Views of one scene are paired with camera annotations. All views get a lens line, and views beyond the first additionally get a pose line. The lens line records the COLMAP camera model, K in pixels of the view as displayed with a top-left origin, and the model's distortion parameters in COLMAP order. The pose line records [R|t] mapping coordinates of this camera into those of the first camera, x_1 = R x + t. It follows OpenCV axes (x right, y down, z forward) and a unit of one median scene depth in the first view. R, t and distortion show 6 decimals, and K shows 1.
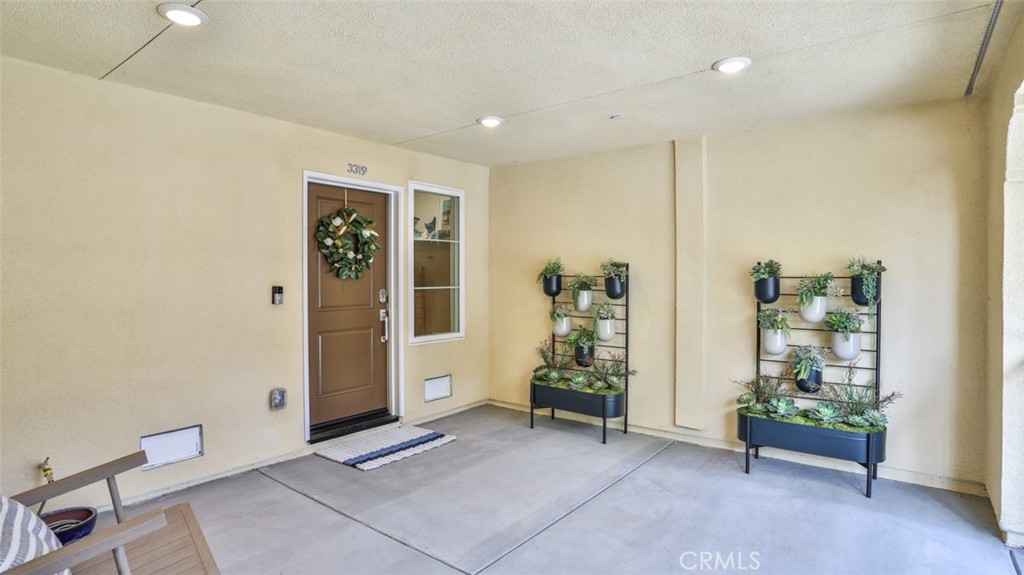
lens RADIAL K [[536.0, 0, 509.1], [0, 536.0, 285.6], [0, 0, 1]] dist [-0.003178, 0.000291]
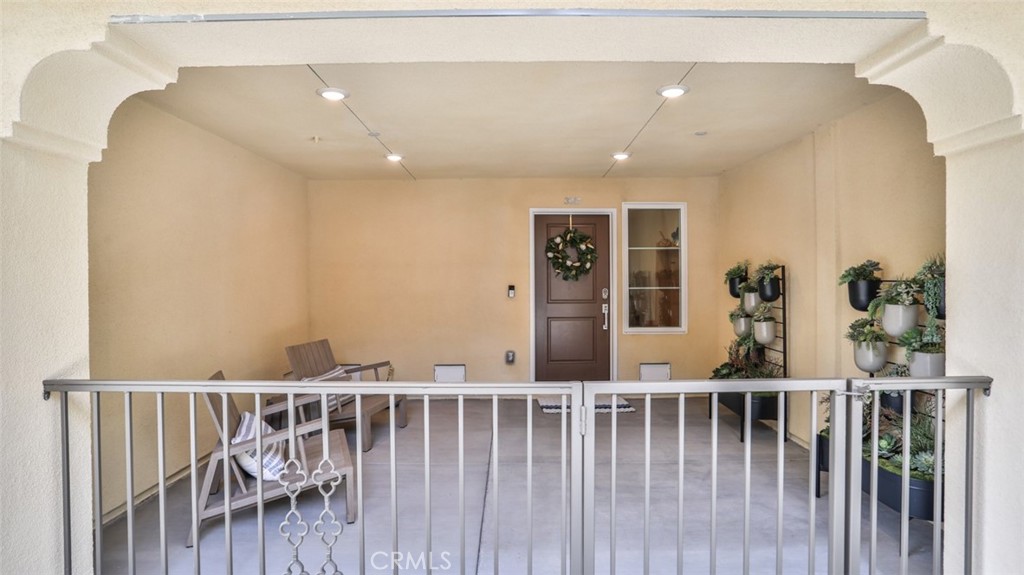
lens RADIAL K [[540.3, 0, 514.8], [0, 540.3, 282.3], [0, 0, 1]] dist [-0.030027, 0.001181]
pose [[0.628963, 0.004699, -0.777421, 0.668633], [-0.009303, 0.999956, -0.001482, -0.004699], [0.777379, 0.008164, 0.628979, 0.012307]]
